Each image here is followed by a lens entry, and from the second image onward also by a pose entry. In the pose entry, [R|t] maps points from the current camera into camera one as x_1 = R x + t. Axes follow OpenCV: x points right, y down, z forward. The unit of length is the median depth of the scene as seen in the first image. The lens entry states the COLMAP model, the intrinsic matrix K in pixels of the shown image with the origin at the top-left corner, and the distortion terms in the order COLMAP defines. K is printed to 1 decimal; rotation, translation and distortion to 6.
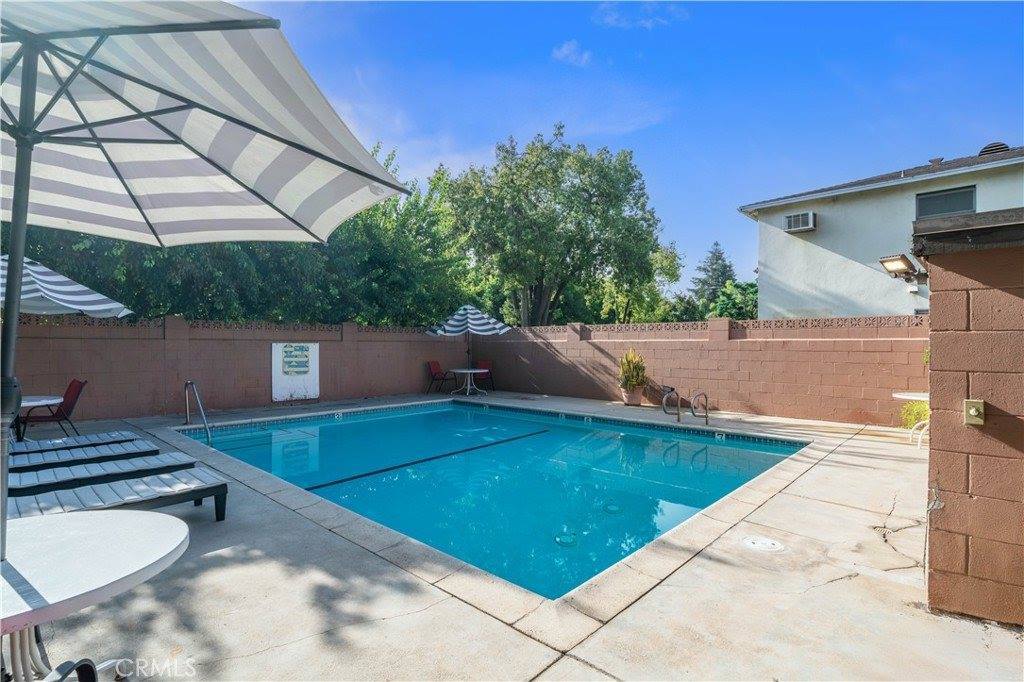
lens RADIAL K [[482.9, 0, 512.0], [0, 482.9, 341.0], [0, 0, 1]] dist [0.000033, 0.000312]
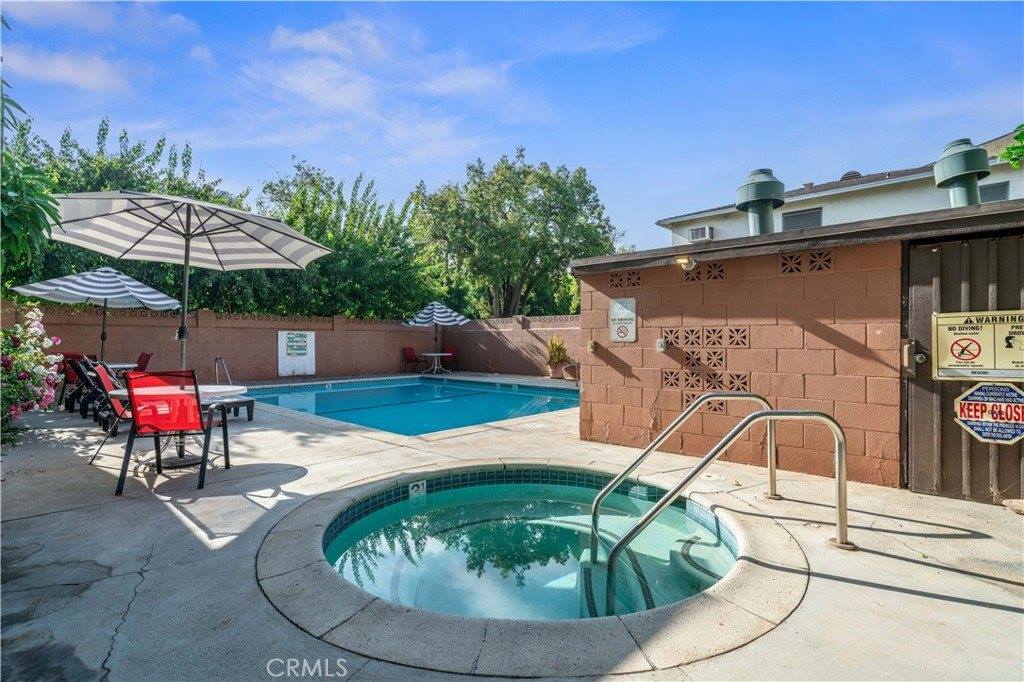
lens RADIAL K [[478.9, 0, 512.0], [0, 478.9, 341.0], [0, 0, 1]] dist [0.002390, 0.000401]
pose [[0.999981, -0.001426, -0.006039, 0.114772], [0.001464, 0.999980, 0.006184, 0.020318], [0.006030, -0.006192, 0.999963, -0.233724]]
